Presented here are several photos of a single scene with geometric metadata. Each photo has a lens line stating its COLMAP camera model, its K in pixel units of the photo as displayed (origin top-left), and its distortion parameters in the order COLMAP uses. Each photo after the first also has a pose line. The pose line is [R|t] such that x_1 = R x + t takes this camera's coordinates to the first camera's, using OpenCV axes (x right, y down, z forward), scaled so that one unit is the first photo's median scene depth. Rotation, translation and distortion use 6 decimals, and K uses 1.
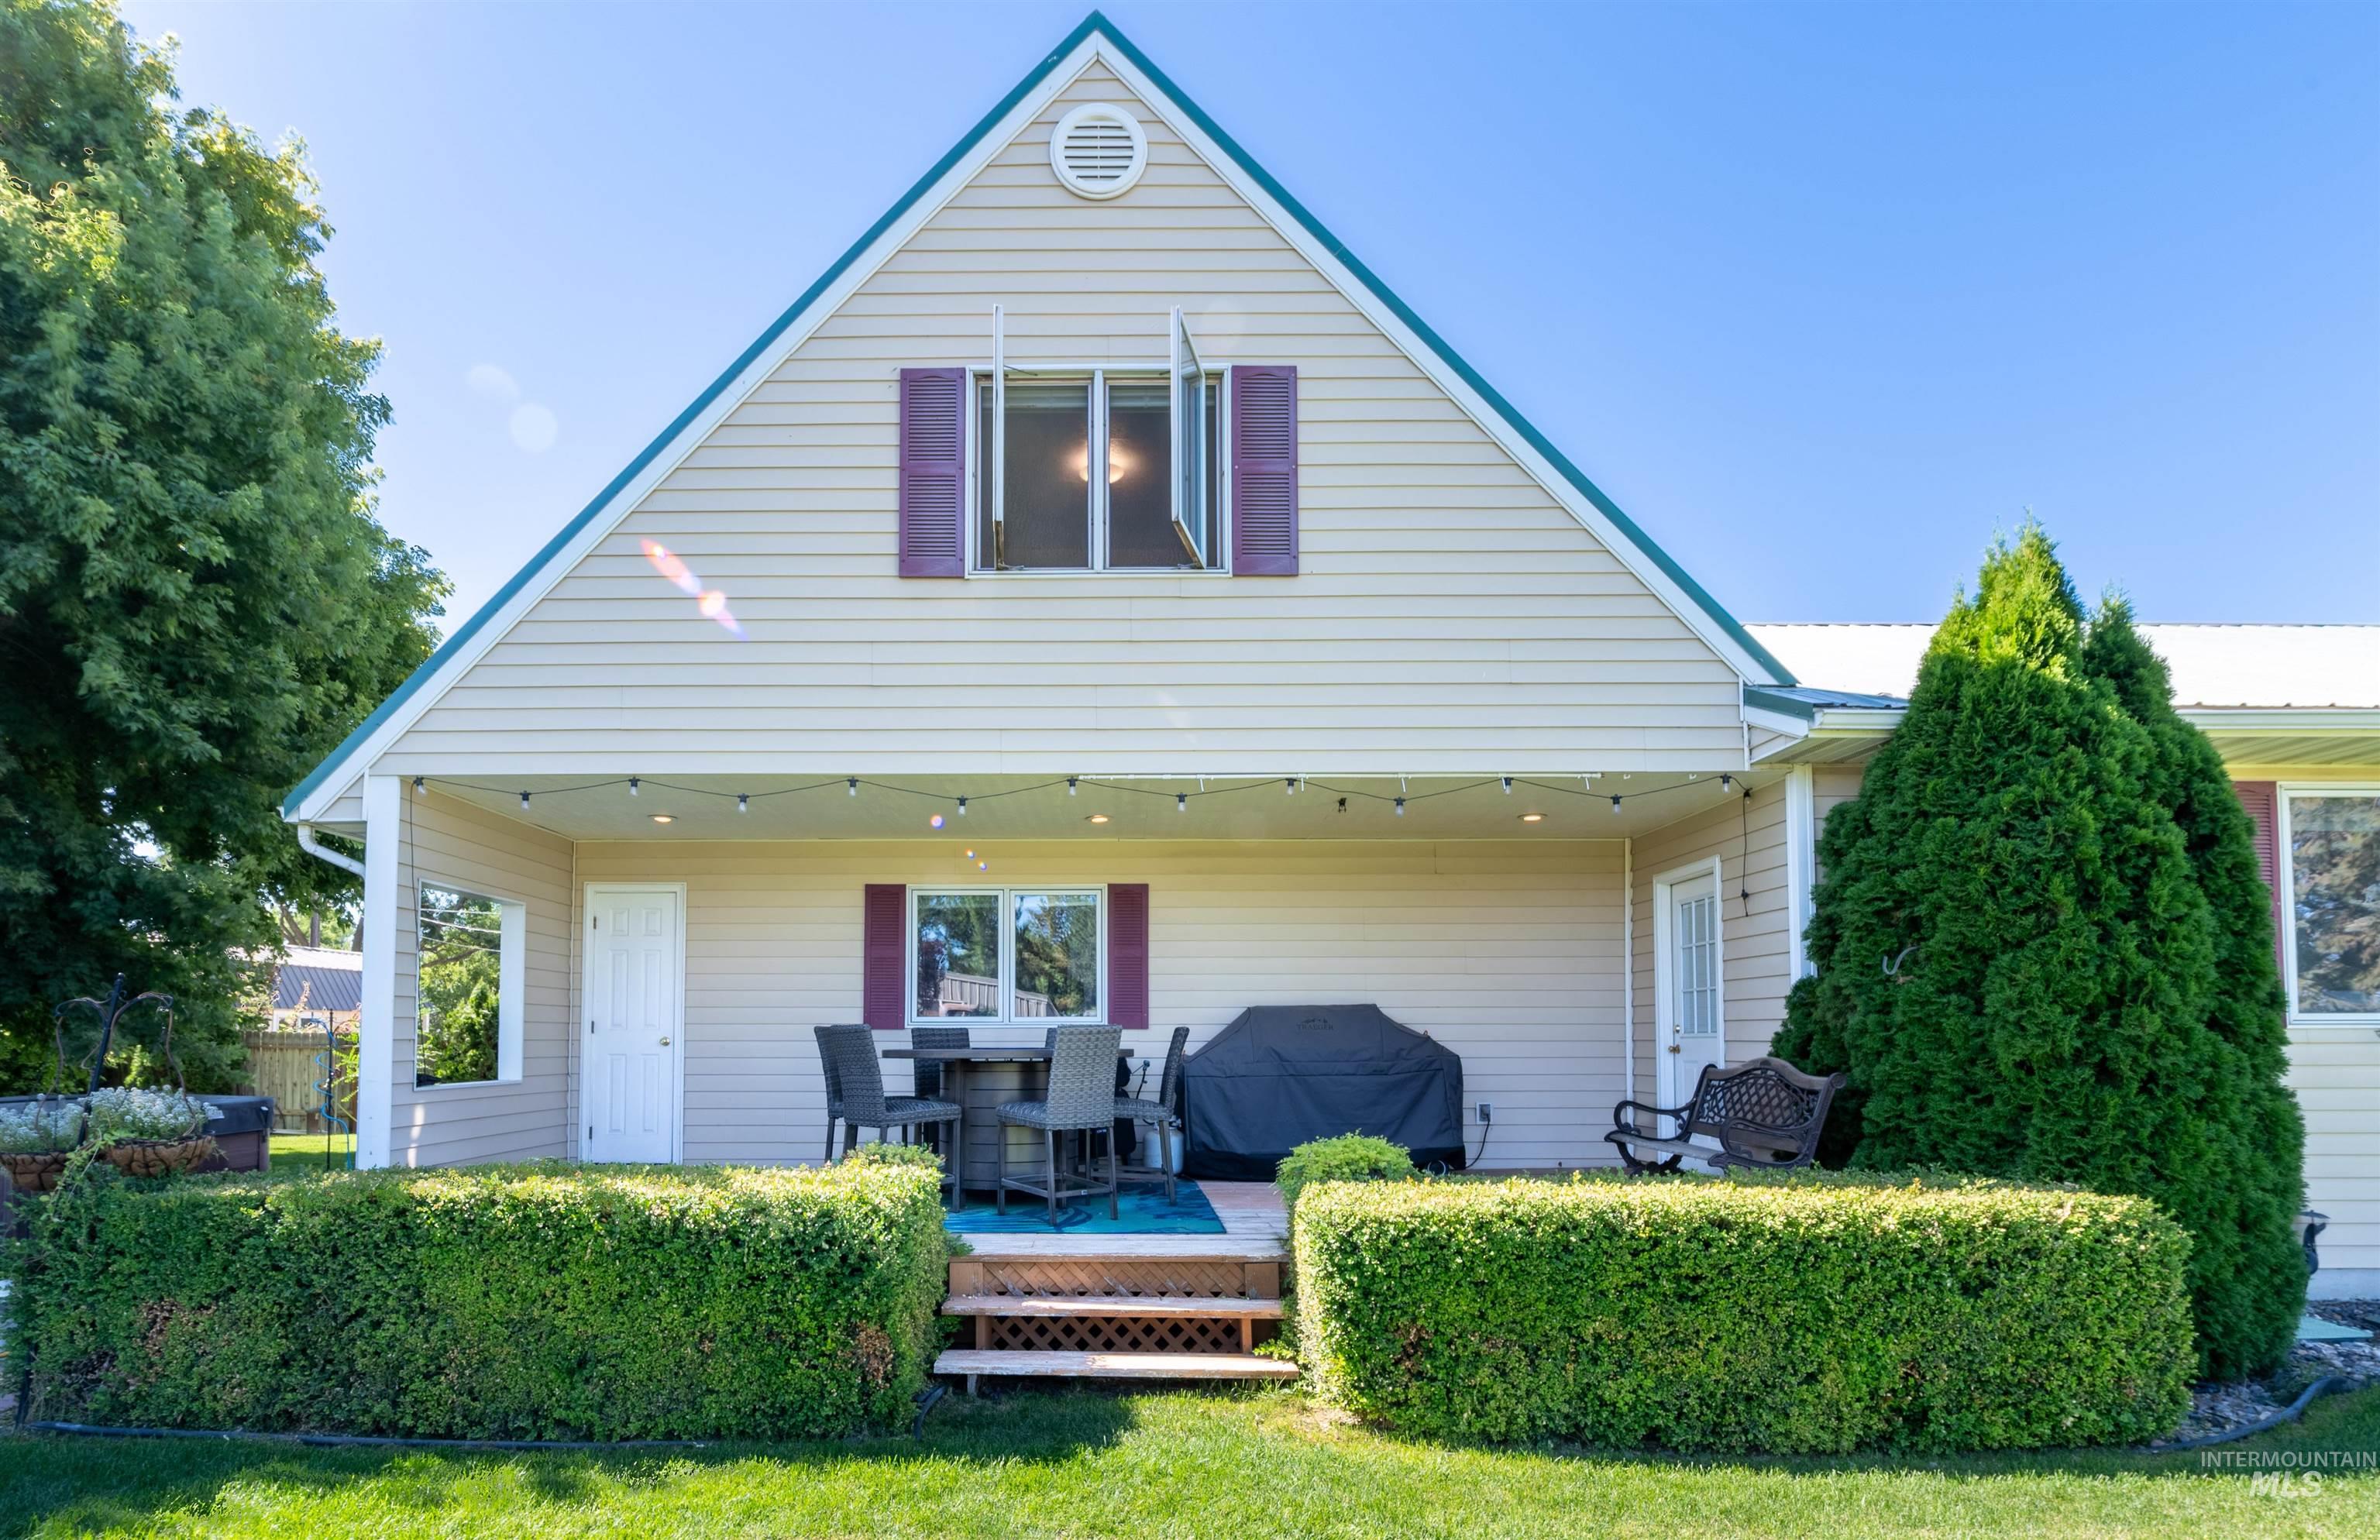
lens RADIAL K [[1130.7, 0, 1083.0], [0, 1130.7, 993.8], [0, 0, 1]] dist [-0.001170, 0.001290]
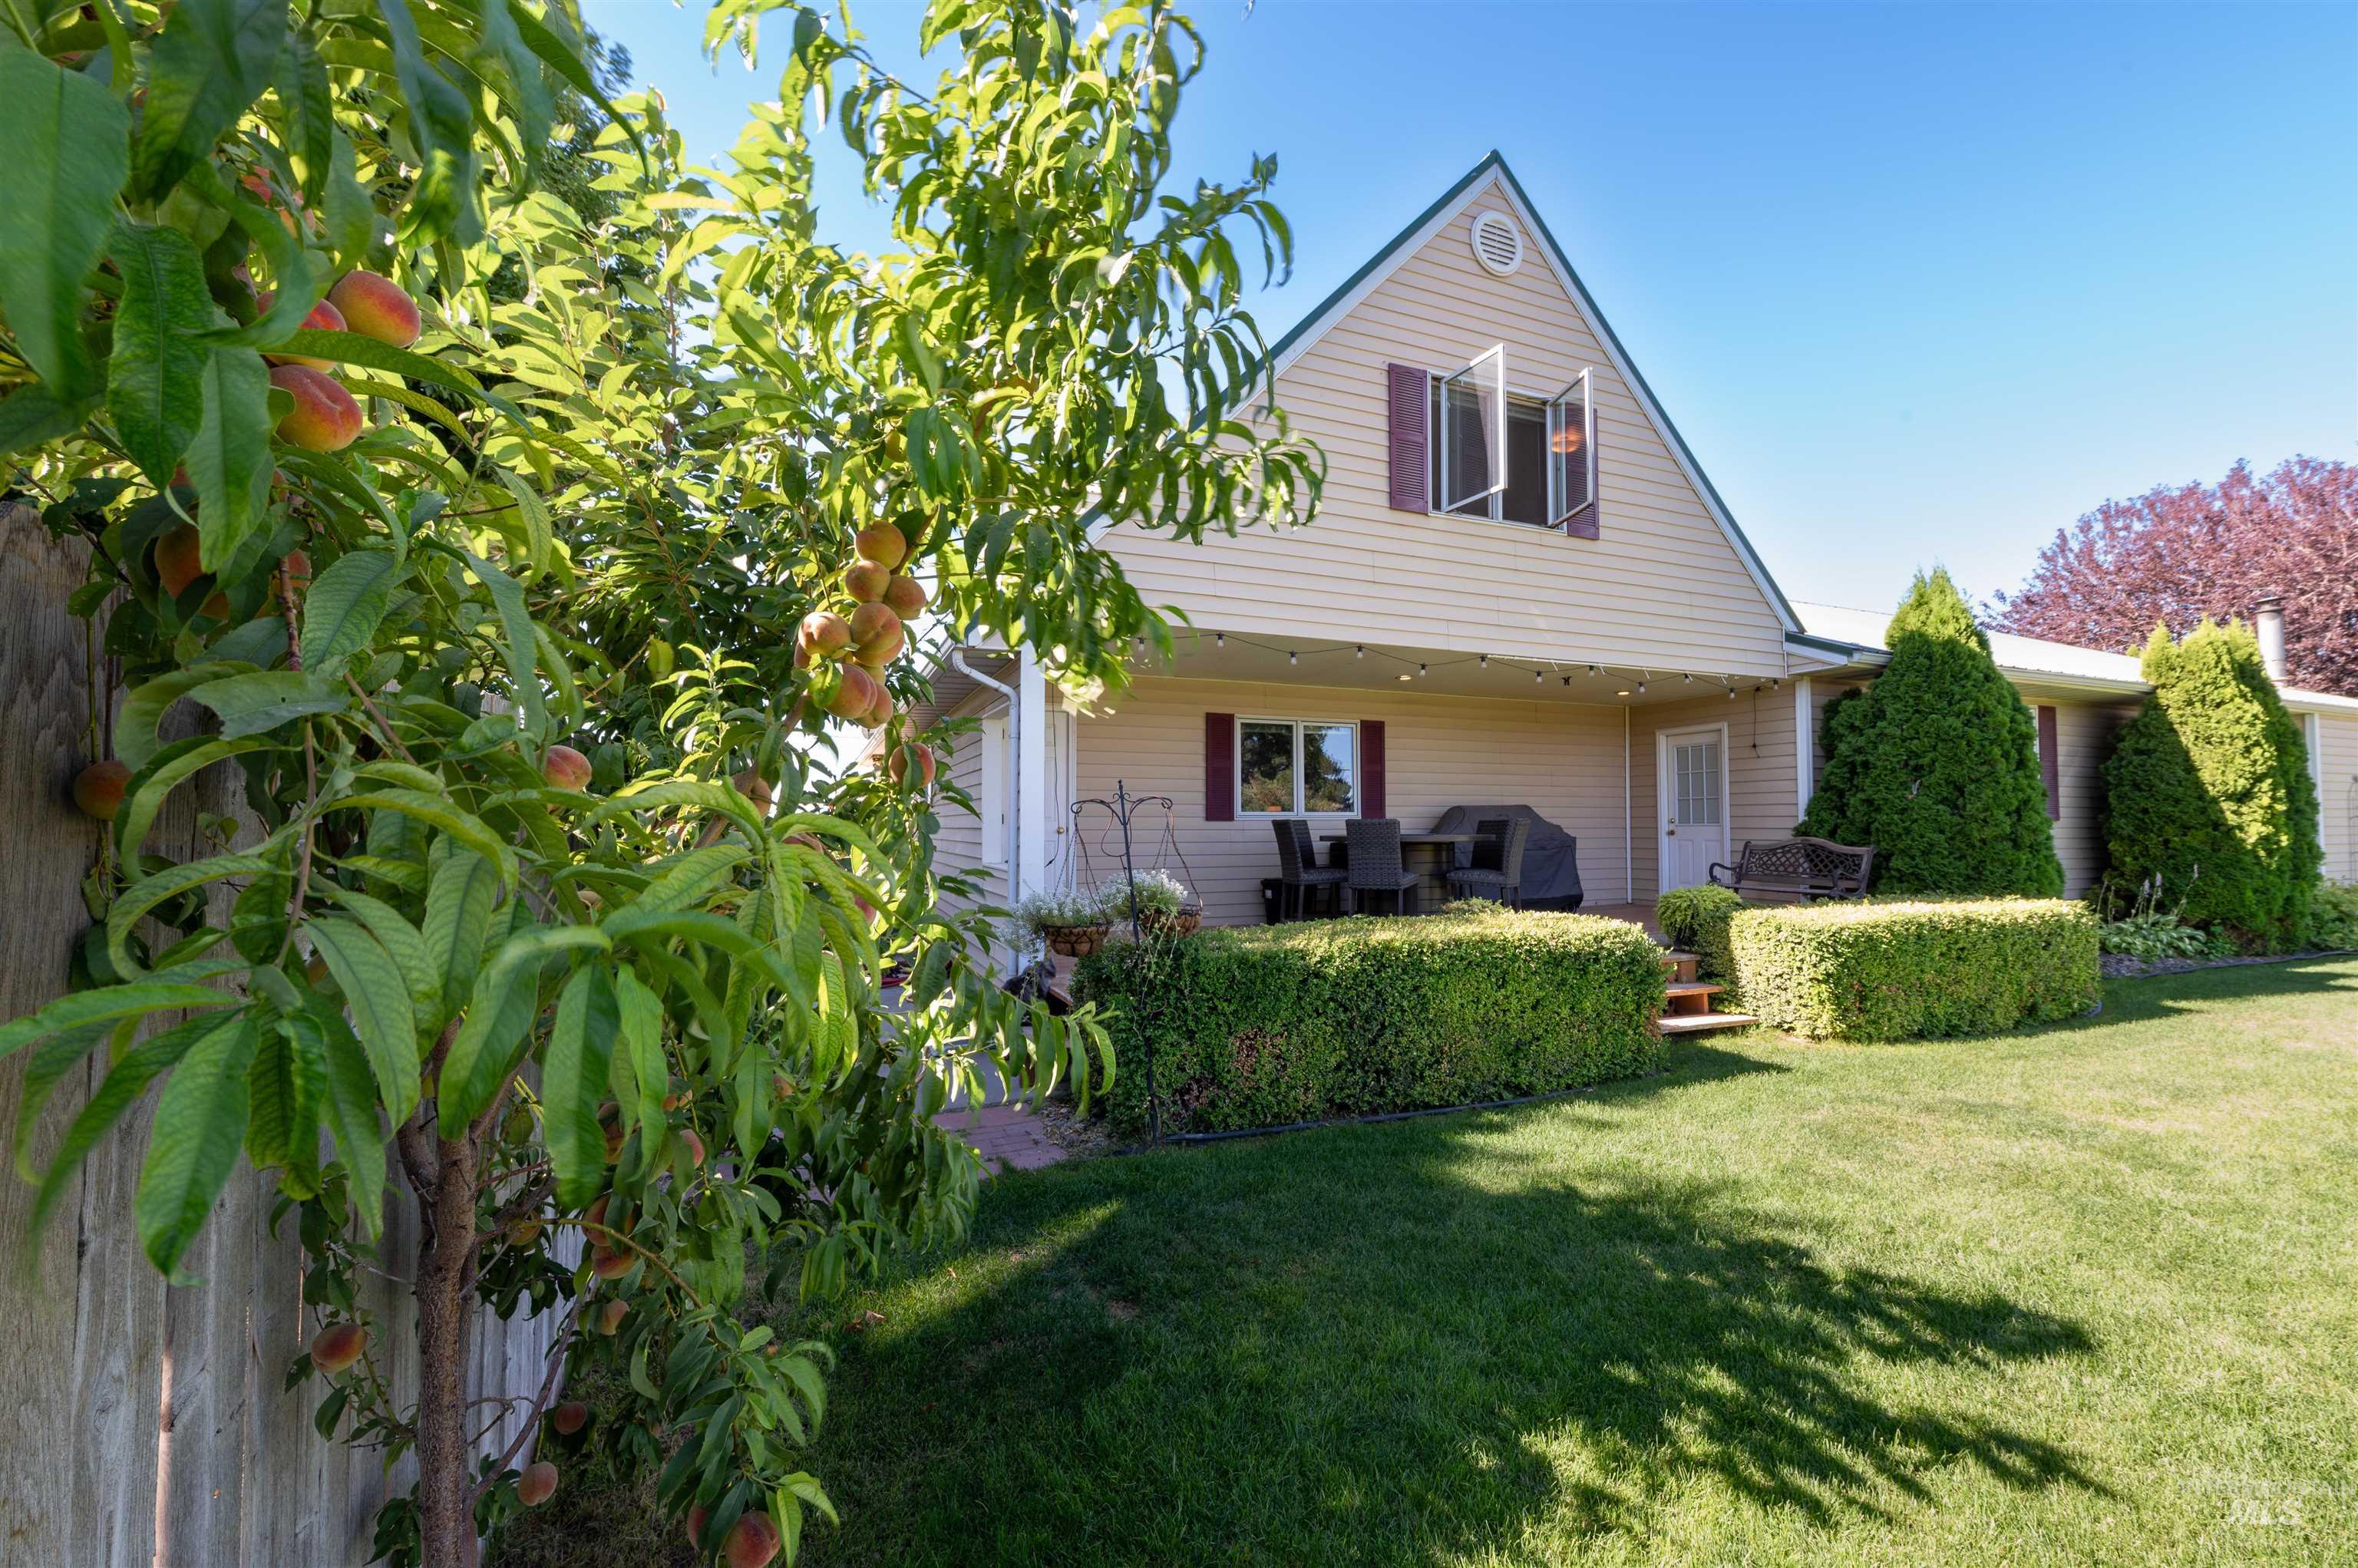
lens RADIAL K [[903.2, 0, 1172.3], [0, 903.2, 792.8], [0, 0, 1]] dist [0.002184, 0.000035]
pose [[0.925724, 0.012574, 0.377990, -0.845847], [-0.013905, 0.999903, 0.000792, -0.002729], [-0.377943, -0.005989, 0.925809, 0.035775]]
